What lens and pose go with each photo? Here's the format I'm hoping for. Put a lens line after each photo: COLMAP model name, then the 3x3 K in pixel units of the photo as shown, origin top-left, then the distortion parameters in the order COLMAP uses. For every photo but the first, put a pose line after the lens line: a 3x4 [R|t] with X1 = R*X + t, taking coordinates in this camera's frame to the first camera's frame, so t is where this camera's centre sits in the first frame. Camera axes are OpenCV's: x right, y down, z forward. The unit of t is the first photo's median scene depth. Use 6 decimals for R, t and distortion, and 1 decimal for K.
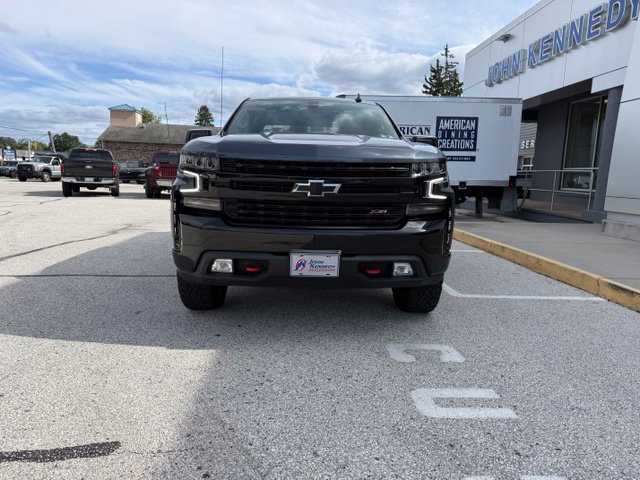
lens RADIAL K [[446.2, 0, 317.4], [0, 446.2, 237.4], [0, 0, 1]] dist [0.056670, -0.064293]
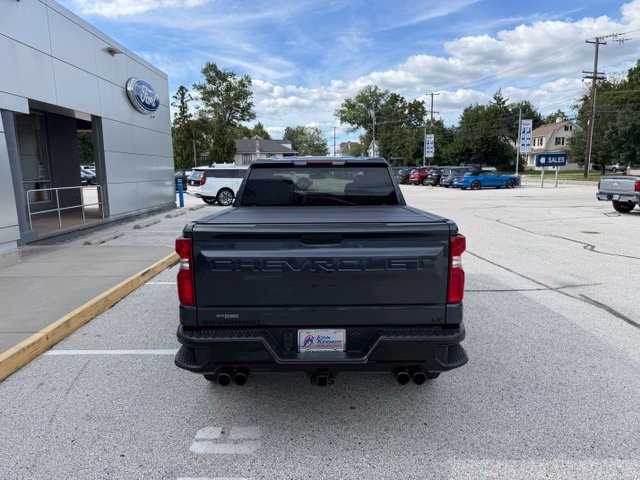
lens RADIAL K [[449.0, 0, 318.5], [0, 449.0, 243.2], [0, 0, 1]] dist [0.048032, -0.066947]
pose [[-0.999629, -0.021037, 0.017320, -0.016540], [-0.015210, 0.958129, 0.285934, -0.199495], [-0.022610, 0.285564, -0.958093, 1.010939]]
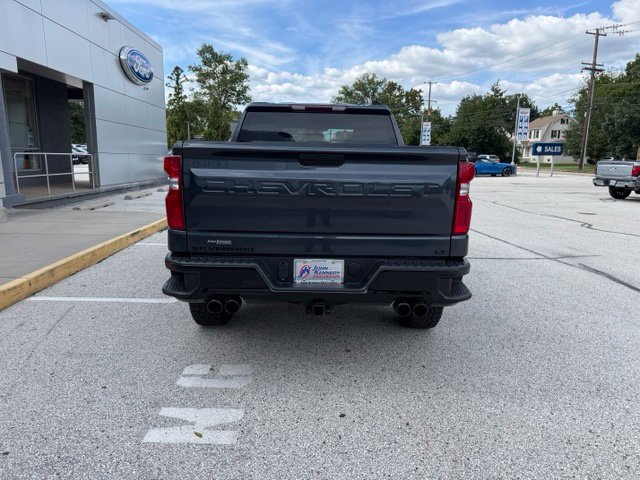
lens RADIAL K [[449.0, 0, 318.5], [0, 449.0, 243.2], [0, 0, 1]] dist [0.048032, -0.066947]
pose [[-0.998893, -0.047031, 0.001210, -0.014457], [-0.044361, 0.950121, 0.308710, -0.160748], [-0.015669, 0.308314, -0.951156, 1.006406]]
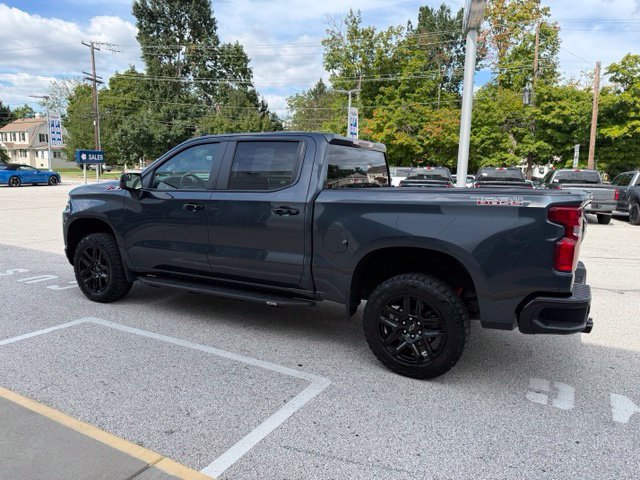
lens RADIAL K [[449.0, 0, 318.5], [0, 449.0, 243.2], [0, 0, 1]] dist [0.048032, -0.066947]
pose [[-0.497178, 0.085726, -0.863403, 0.378842], [-0.155472, 0.970199, 0.185855, -0.133044], [0.853606, 0.226638, -0.469034, 0.764392]]
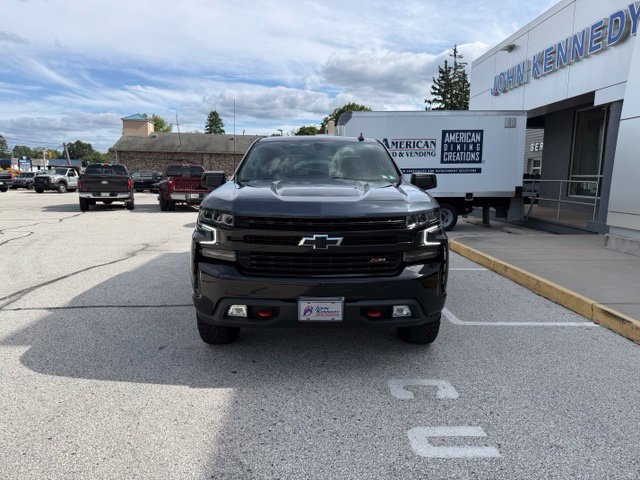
lens RADIAL K [[446.3, 0, 318.8], [0, 446.3, 237.7], [0, 0, 1]] dist [0.053268, -0.060612]
pose [[0.999595, -0.017454, -0.022467, 0.004276], [0.017397, 0.999845, -0.002722, -0.029501], [0.022511, 0.002330, 0.999744, -0.027527]]
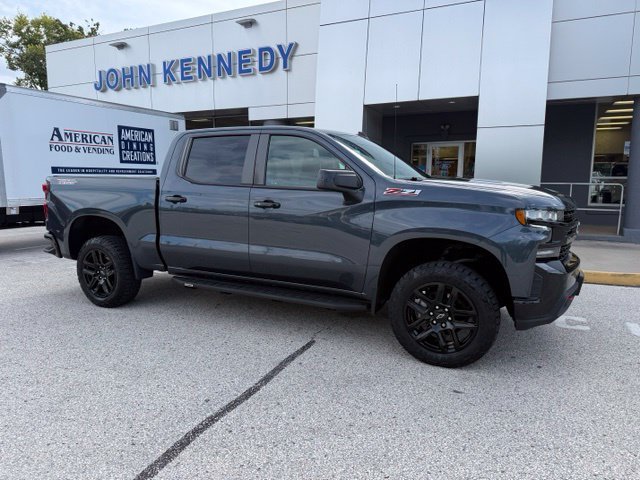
lens RADIAL K [[449.0, 0, 318.5], [0, 449.0, 243.2], [0, 0, 1]] dist [0.048032, -0.066947]
pose [[0.467330, -0.142104, 0.872587, -0.400275], [0.130191, 0.987299, 0.091059, -0.073435], [-0.874444, 0.071049, 0.479895, 0.258157]]
